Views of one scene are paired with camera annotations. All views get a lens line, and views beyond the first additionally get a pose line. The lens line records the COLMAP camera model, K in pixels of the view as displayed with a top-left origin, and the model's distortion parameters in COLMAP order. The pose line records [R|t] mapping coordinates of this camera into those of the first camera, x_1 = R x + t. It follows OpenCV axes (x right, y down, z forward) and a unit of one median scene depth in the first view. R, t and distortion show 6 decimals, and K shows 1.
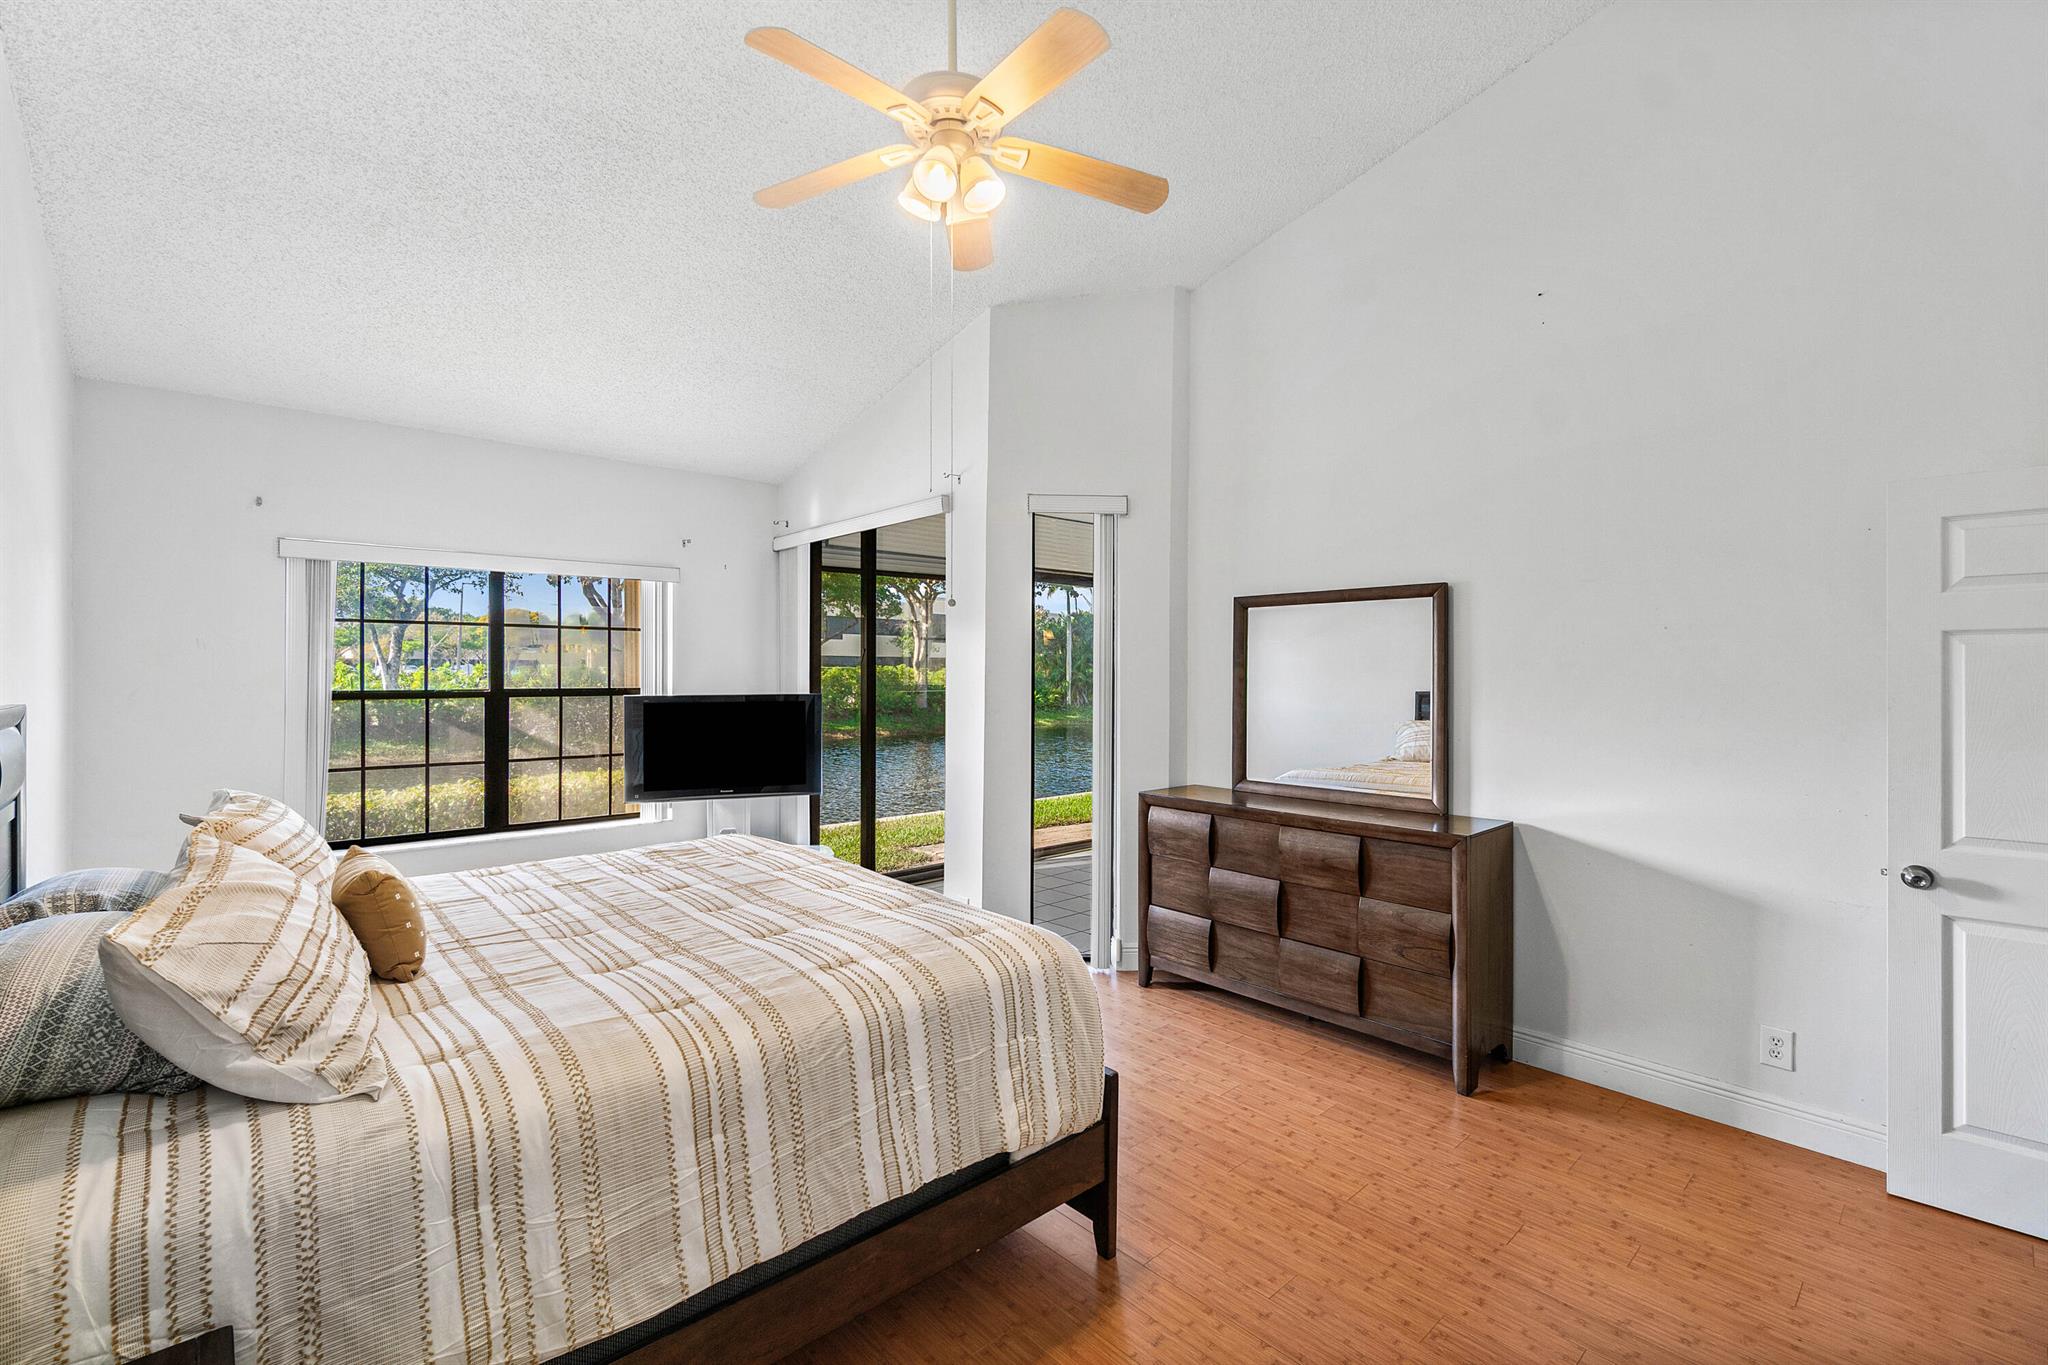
lens RADIAL K [[887.5, 0, 1020.5], [0, 887.5, 684.4], [0, 0, 1]] dist [-0.001323, 0.000474]
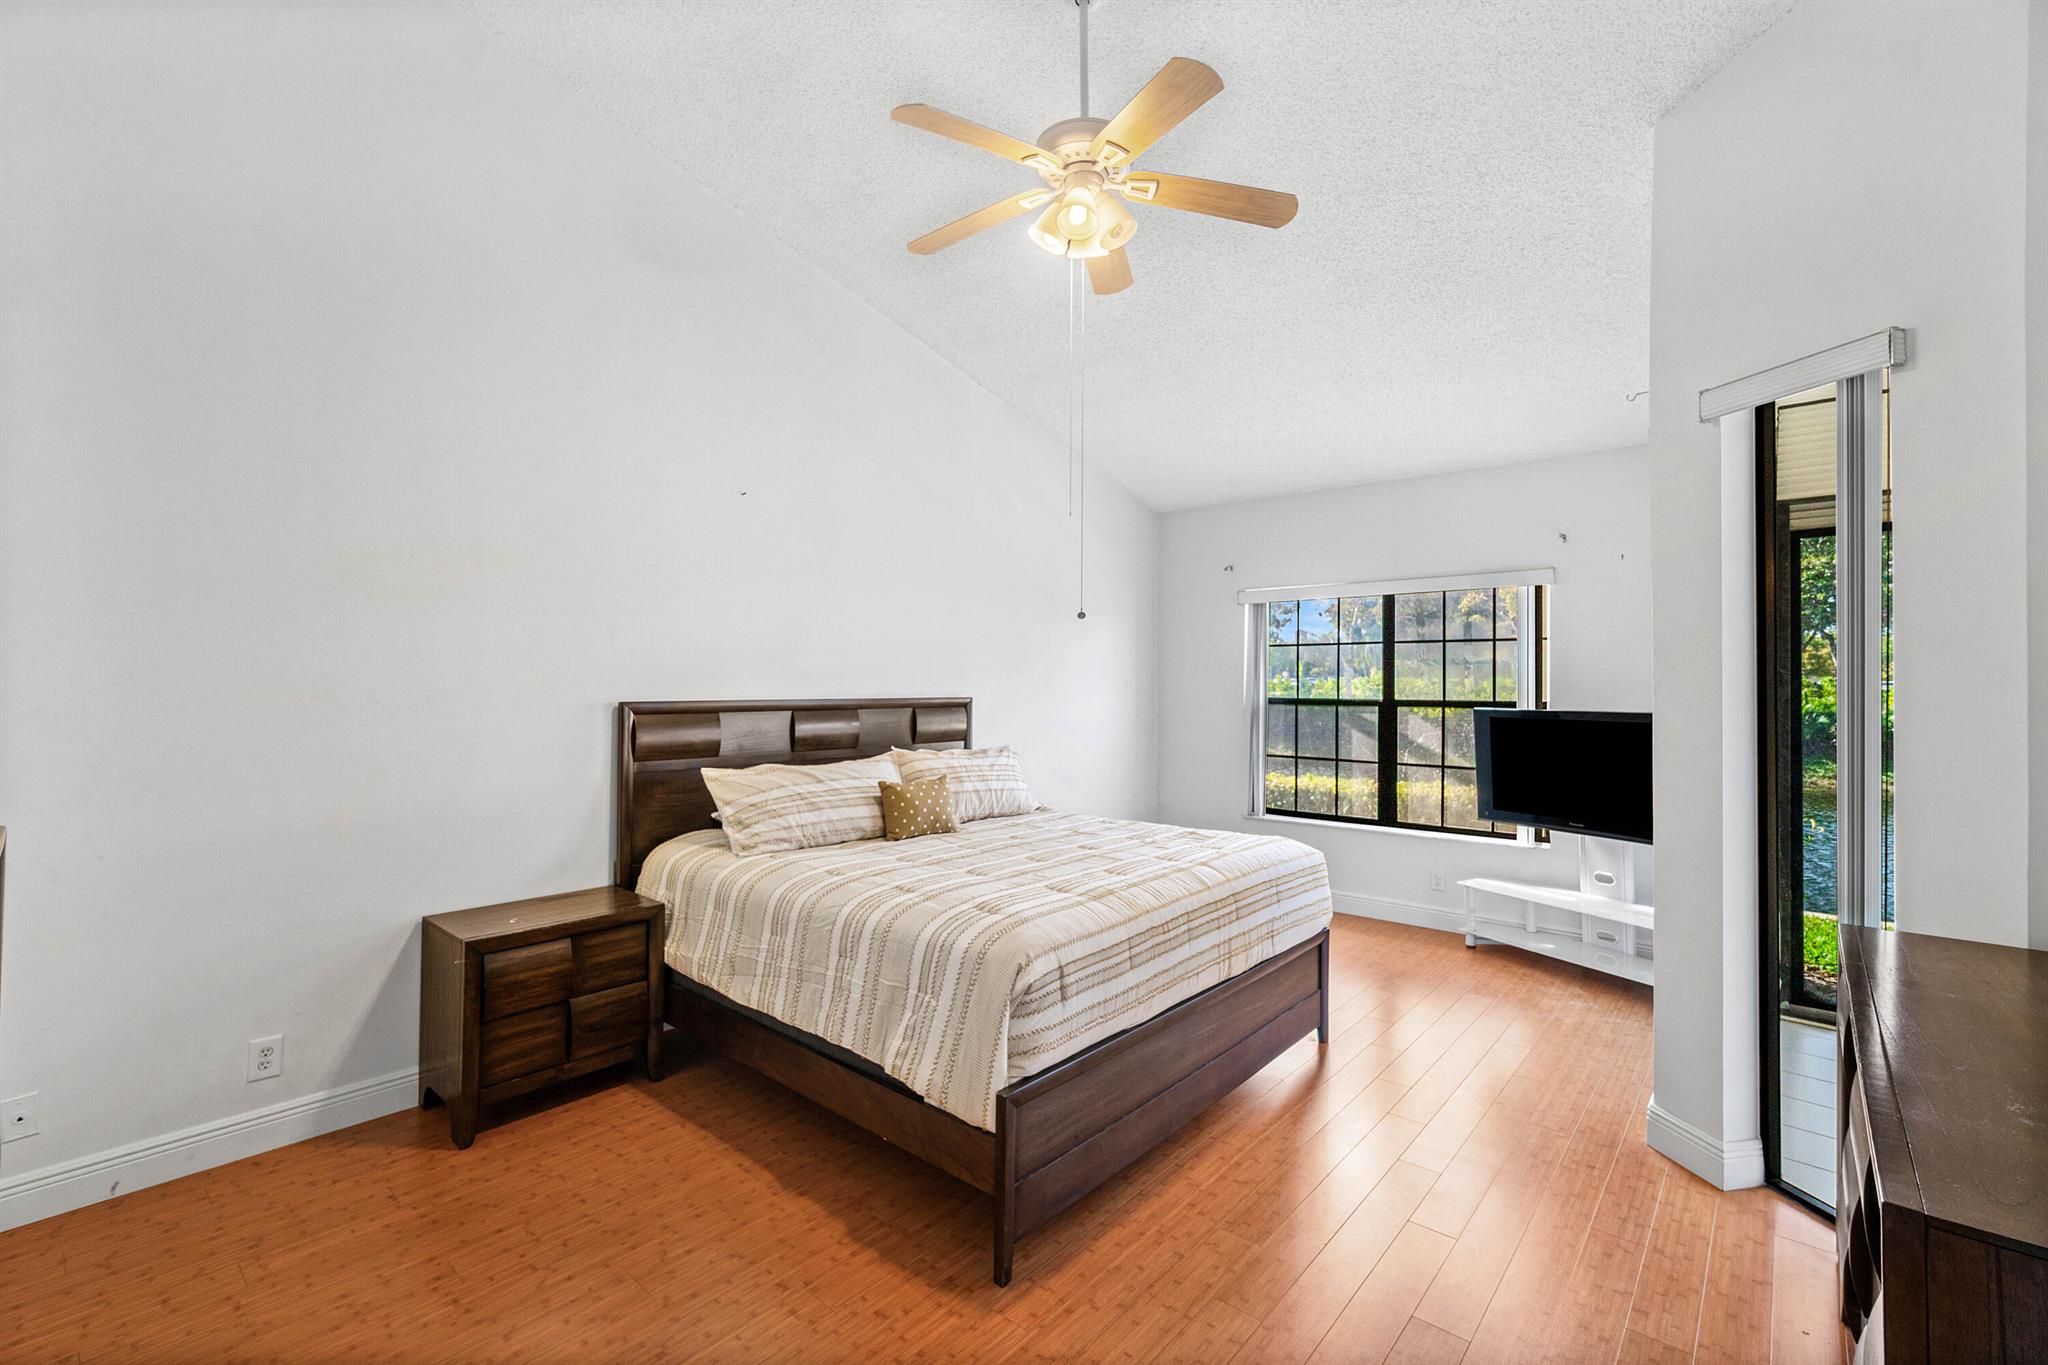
lens RADIAL K [[887.5, 0, 1020.5], [0, 887.5, 684.4], [0, 0, 1]] dist [-0.001323, 0.000474]
pose [[0.122121, 0.000074, -0.992515, 0.472011], [-0.018660, 0.999823, -0.002222, -0.002310], [0.992340, 0.018792, 0.122101, 0.395700]]
